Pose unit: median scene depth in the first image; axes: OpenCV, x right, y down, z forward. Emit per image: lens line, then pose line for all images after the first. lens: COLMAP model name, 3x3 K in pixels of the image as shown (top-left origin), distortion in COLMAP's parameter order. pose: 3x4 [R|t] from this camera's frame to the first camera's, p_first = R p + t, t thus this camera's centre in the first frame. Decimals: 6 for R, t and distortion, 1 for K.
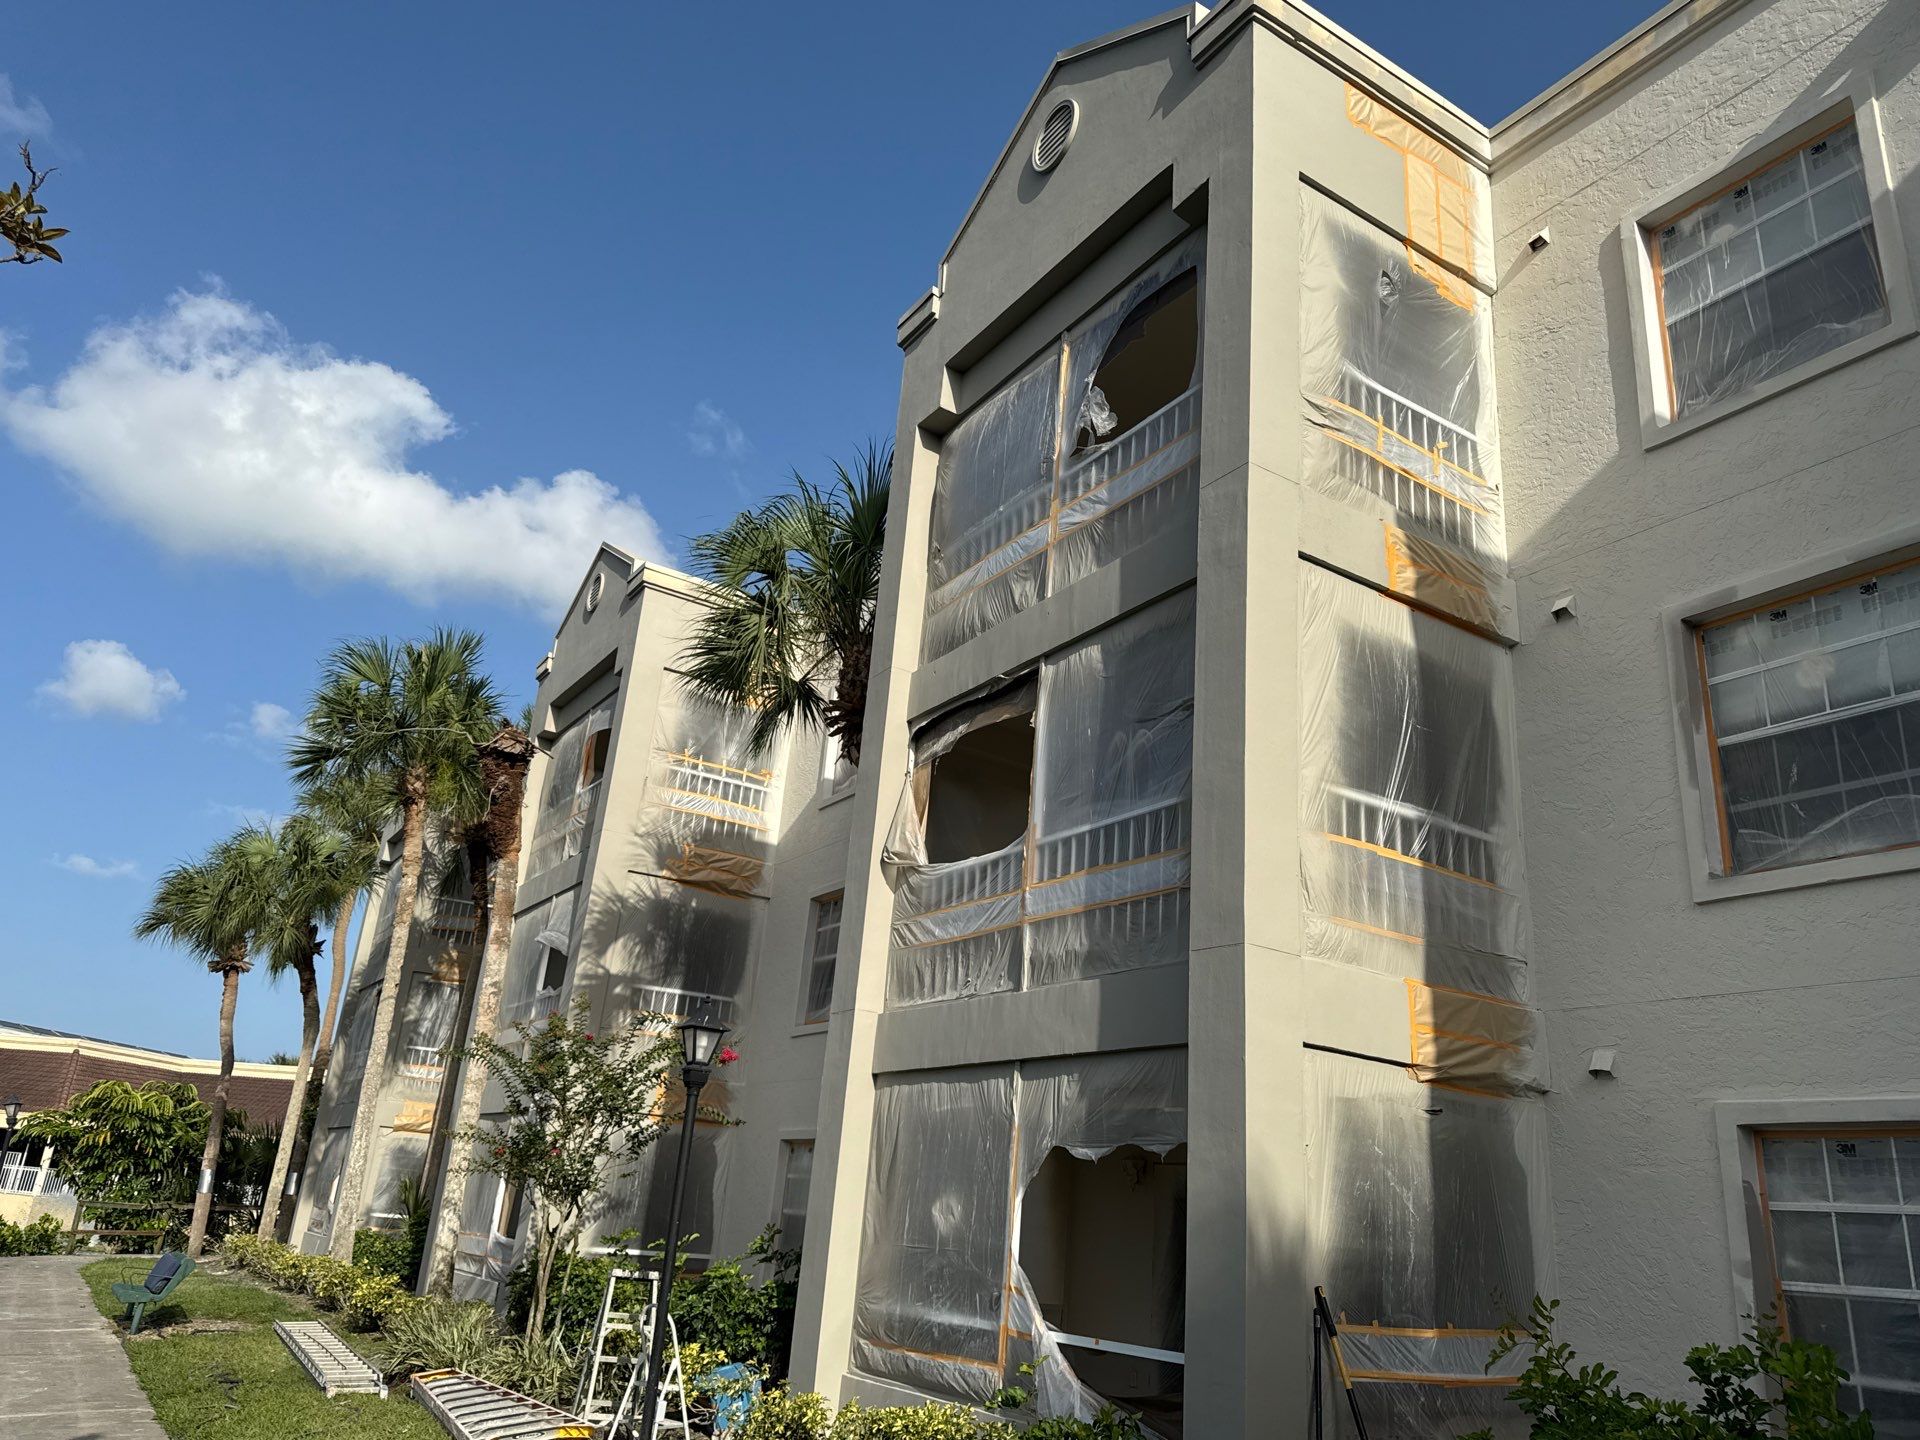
lens RADIAL K [[1417.3, 0, 956.3], [0, 1417.3, 726.4], [0, 0, 1]] dist [0.070855, -0.093511]
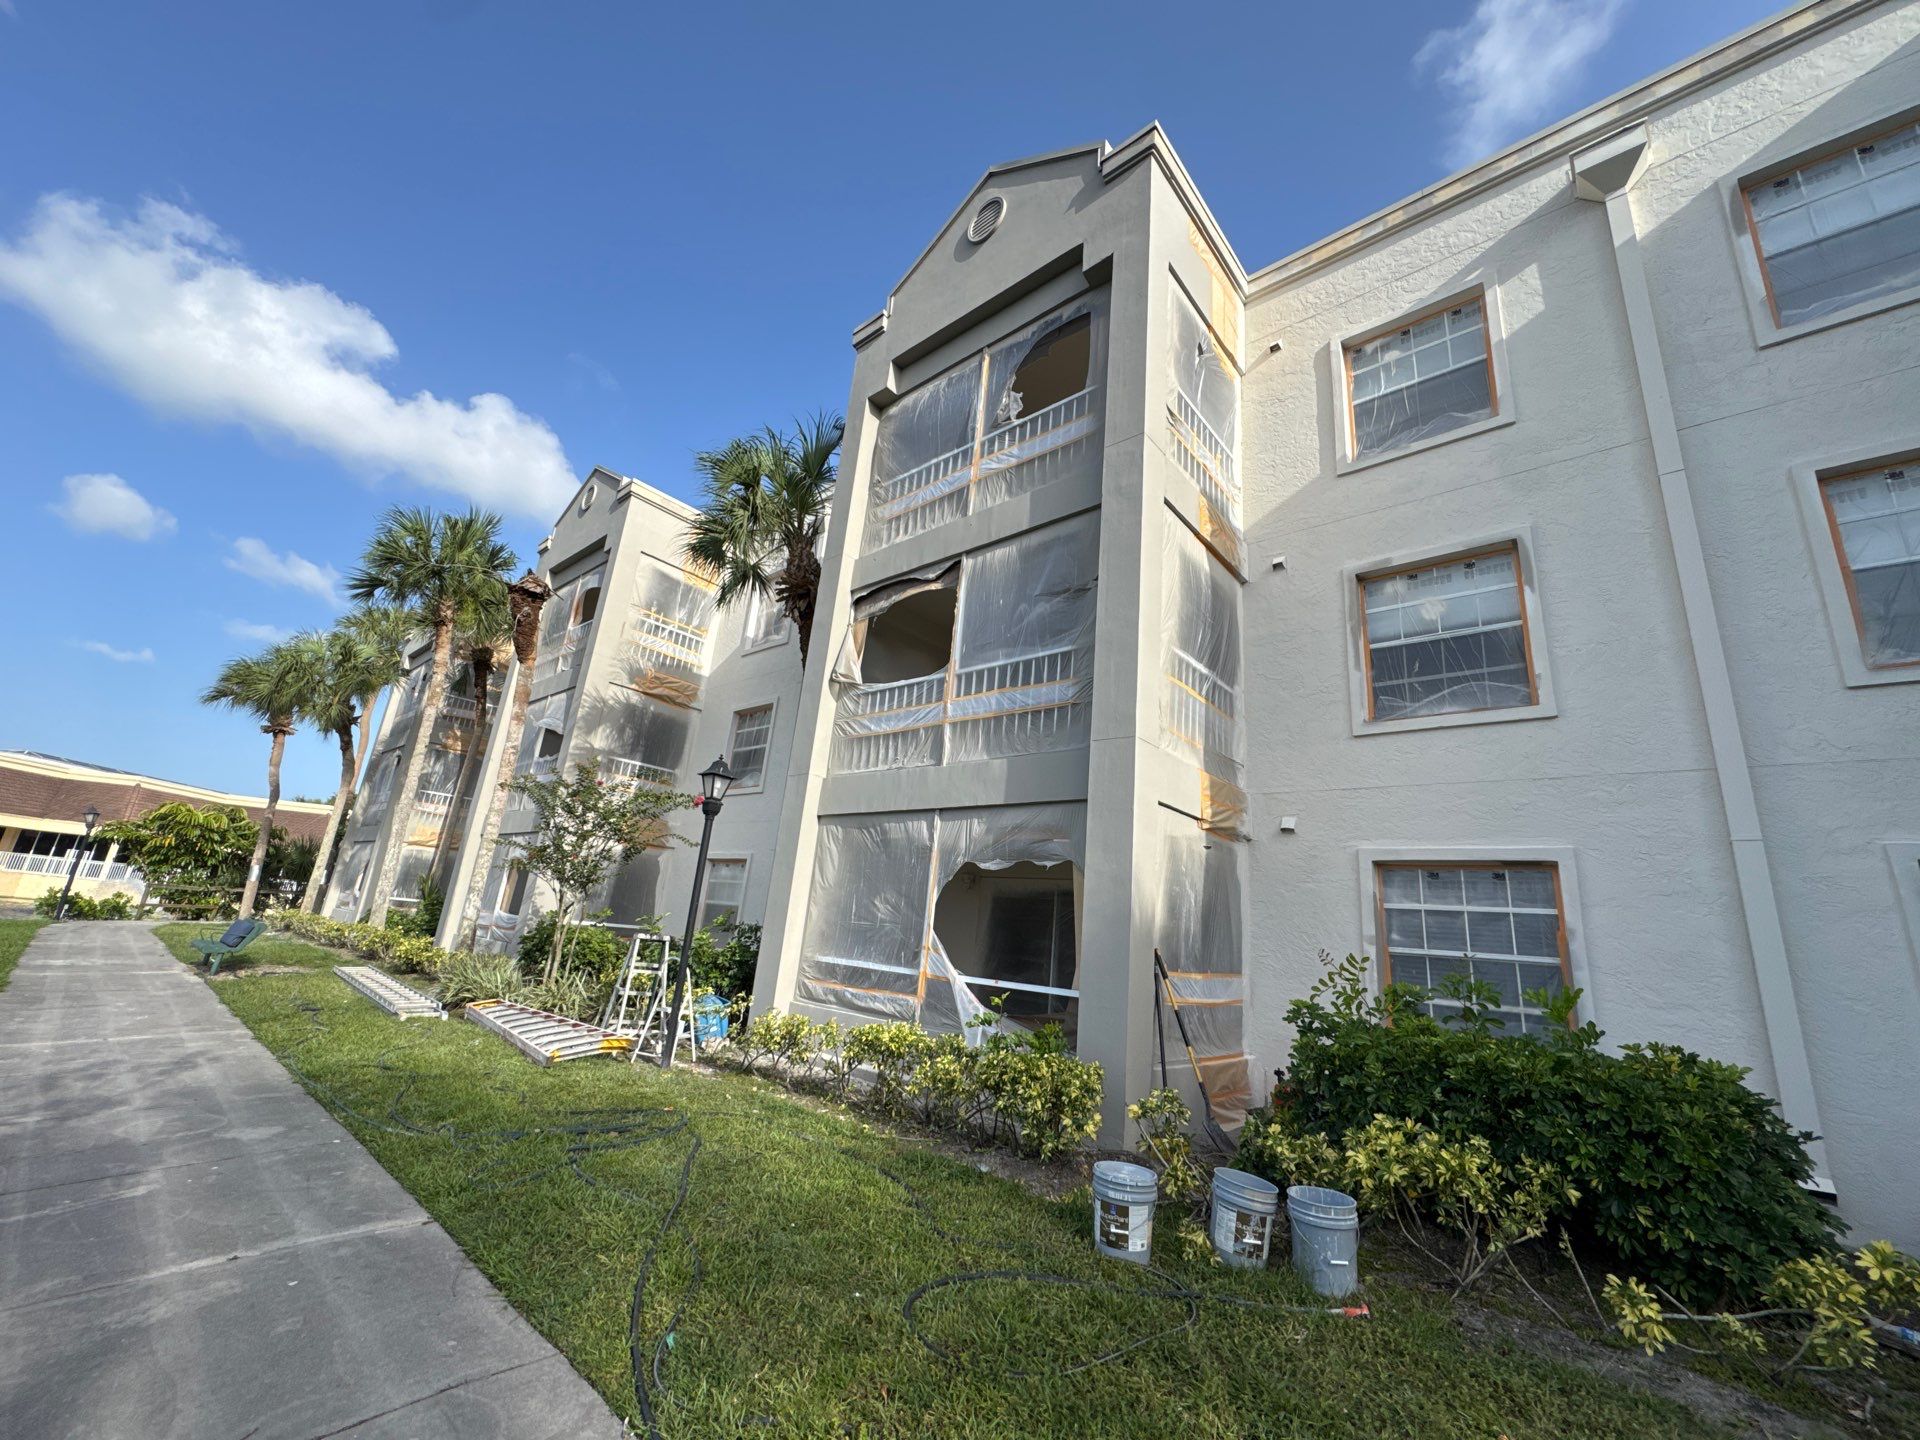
lens RADIAL K [[772.2, 0, 951.8], [0, 772.2, 725.9], [0, 0, 1]] dist [-0.004401, 0.000225]
pose [[0.958885, 0.084809, 0.270825, -0.164127], [-0.109256, 0.991067, 0.076478, 0.074252], [-0.261920, -0.102923, 0.959586, 0.186329]]
